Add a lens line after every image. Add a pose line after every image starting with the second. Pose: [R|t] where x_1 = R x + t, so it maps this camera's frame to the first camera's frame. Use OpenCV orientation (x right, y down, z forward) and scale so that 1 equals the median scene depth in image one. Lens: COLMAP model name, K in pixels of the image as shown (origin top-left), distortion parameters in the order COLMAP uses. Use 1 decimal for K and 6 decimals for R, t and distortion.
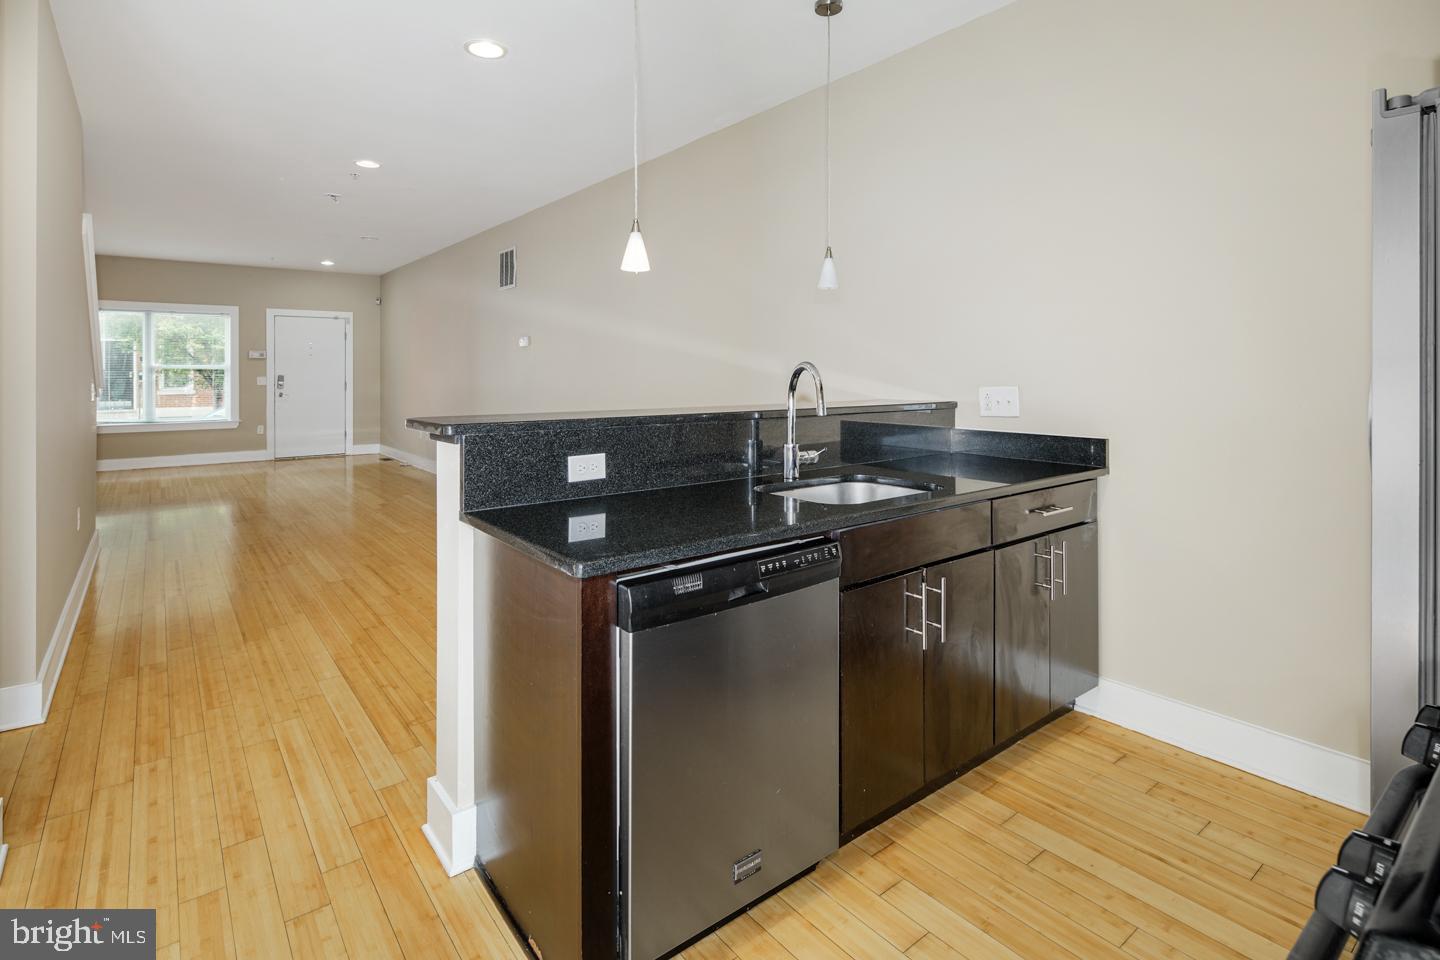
lens RADIAL K [[717.2, 0, 711.2], [0, 717.2, 377.7], [0, 0, 1]] dist [0.007002, -0.004808]
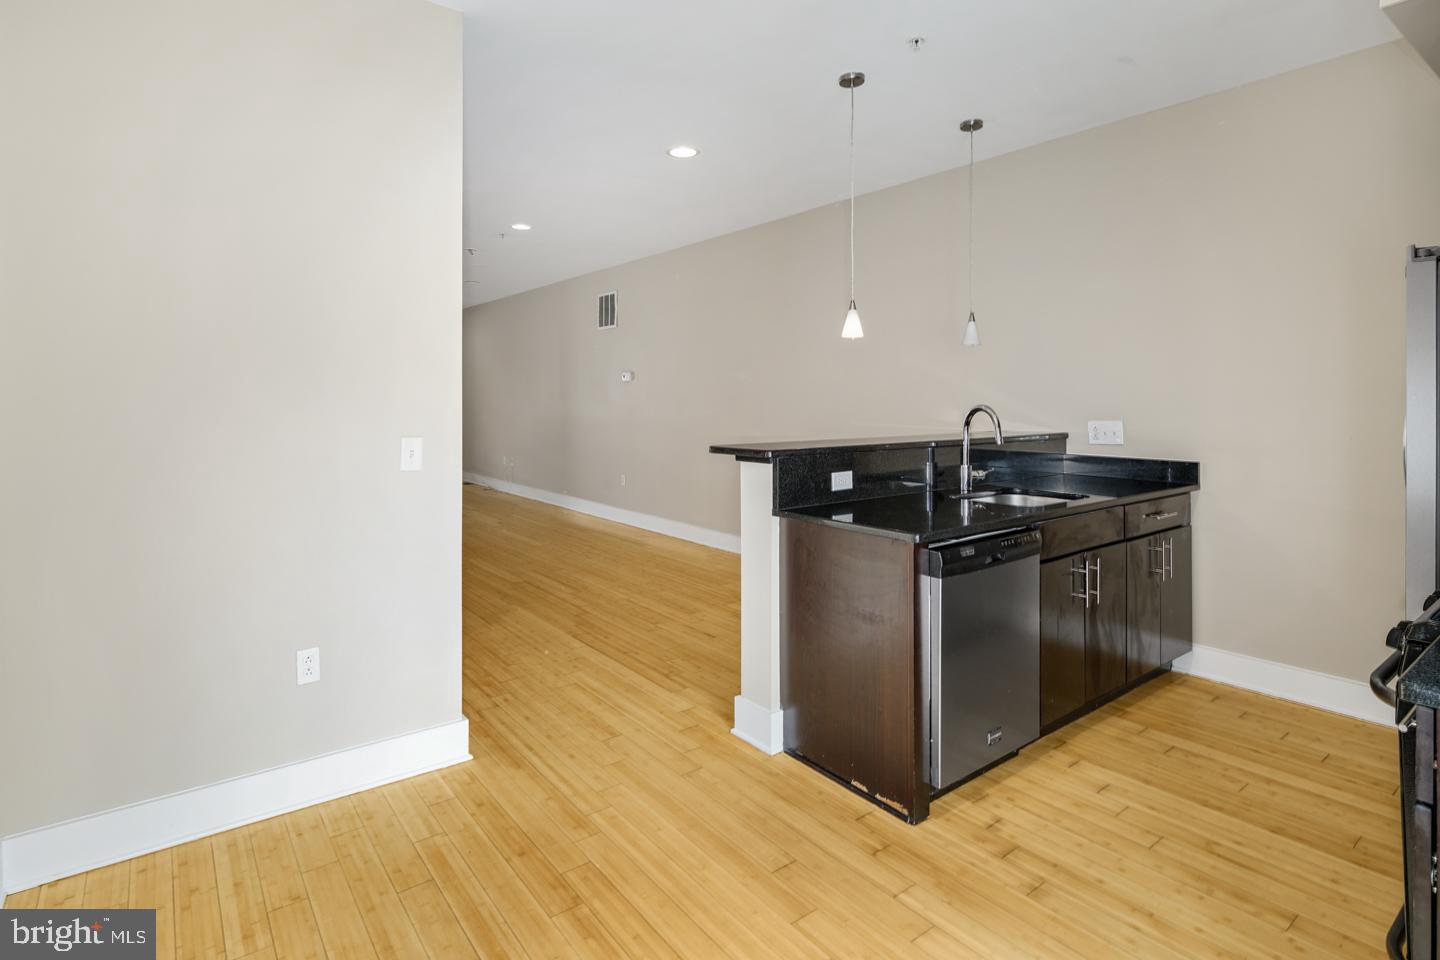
lens RADIAL K [[717.2, 0, 712.3], [0, 717.2, 403.7], [0, 0, 1]] dist [0.007002, -0.004808]
pose [[0.999766, -0.000468, -0.021614, -0.371306], [0.000437, 0.999999, -0.001425, -0.024244], [0.021615, 0.001415, 0.999765, -0.398475]]
